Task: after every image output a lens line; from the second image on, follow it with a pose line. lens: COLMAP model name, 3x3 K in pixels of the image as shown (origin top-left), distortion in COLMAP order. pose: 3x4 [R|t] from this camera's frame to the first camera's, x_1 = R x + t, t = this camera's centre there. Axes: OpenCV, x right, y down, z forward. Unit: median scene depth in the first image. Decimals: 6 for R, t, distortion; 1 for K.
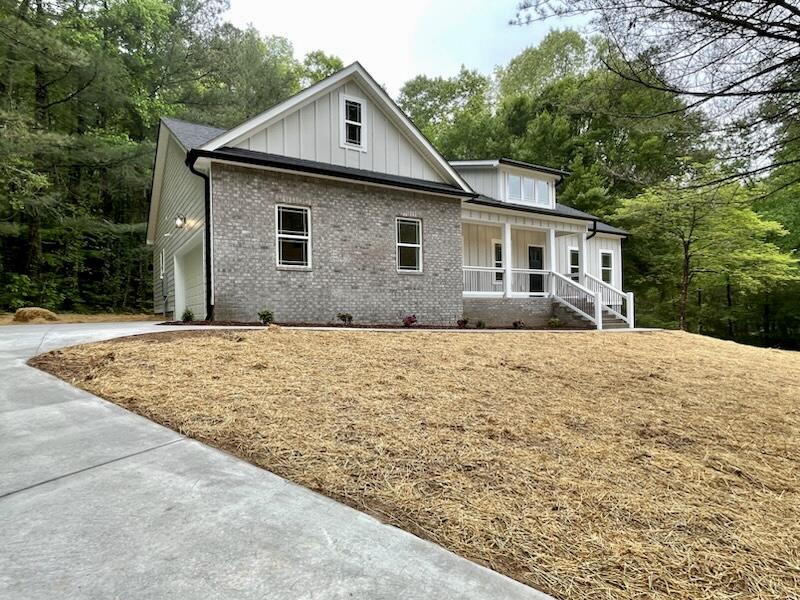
lens RADIAL K [[466.3, 0, 380.8], [0, 466.3, 312.5], [0, 0, 1]] dist [0.003169, -0.004651]
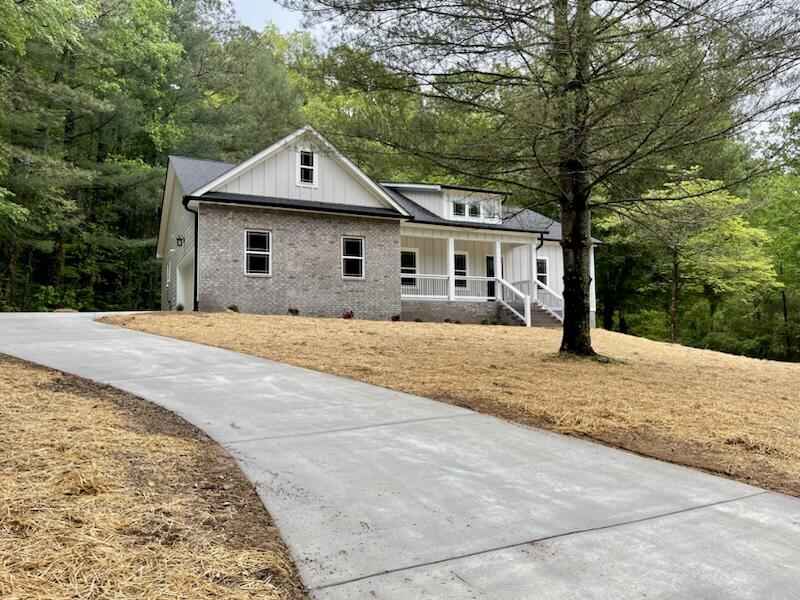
lens RADIAL K [[604.6, 0, 395.6], [0, 604.6, 299.0], [0, 0, 1]] dist [0.051981, -0.044118]
pose [[0.995733, -0.004058, -0.092192, 0.312521], [-0.002162, 0.997733, -0.067268, 0.076392], [0.092256, 0.067180, 0.993467, -0.598870]]
